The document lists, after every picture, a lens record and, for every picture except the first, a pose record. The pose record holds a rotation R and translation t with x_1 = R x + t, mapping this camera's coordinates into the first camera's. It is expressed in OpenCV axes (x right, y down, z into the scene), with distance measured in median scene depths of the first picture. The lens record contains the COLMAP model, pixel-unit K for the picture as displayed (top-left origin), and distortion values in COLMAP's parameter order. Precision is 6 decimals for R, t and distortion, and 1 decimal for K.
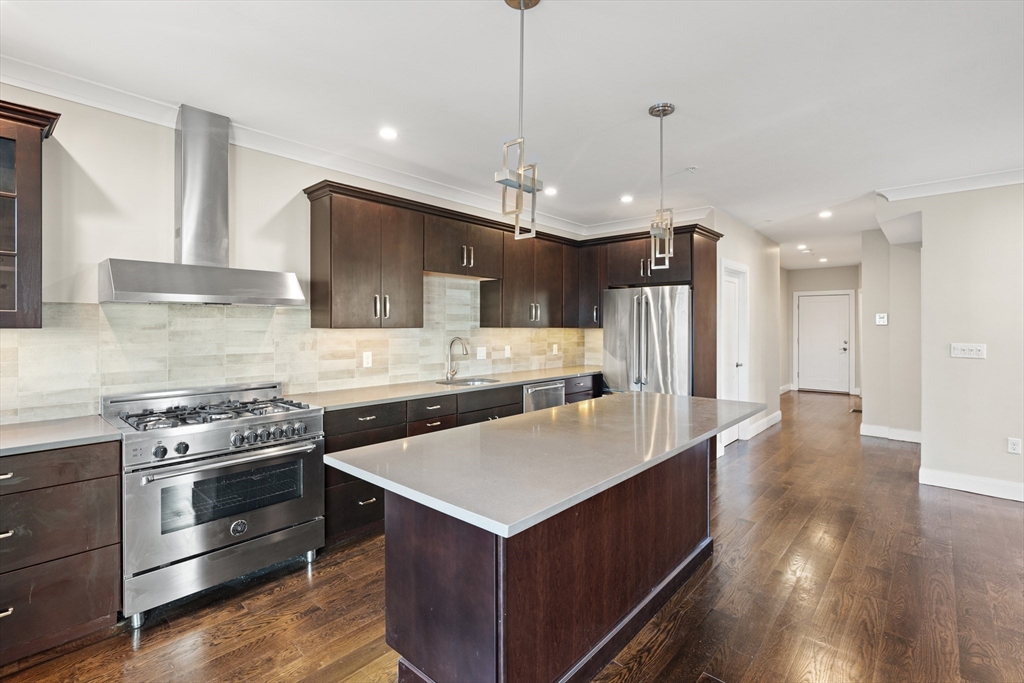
lens RADIAL K [[473.4, 0, 520.0], [0, 473.4, 330.2], [0, 0, 1]] dist [-0.004856, -0.000273]
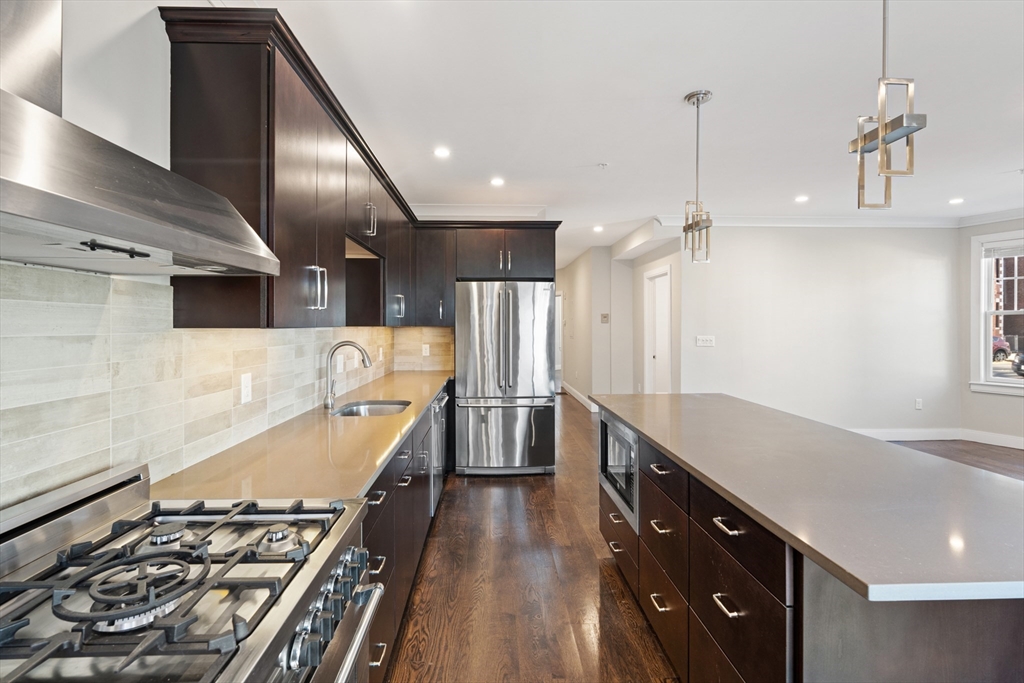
lens RADIAL K [[473.4, 0, 507.4], [0, 473.4, 327.6], [0, 0, 1]] dist [-0.004856, -0.000273]
pose [[0.725412, -0.007240, 0.688277, -0.477799], [0.010258, 0.999947, -0.000293, -0.001694], [-0.688238, 0.007272, 0.725448, 0.426664]]
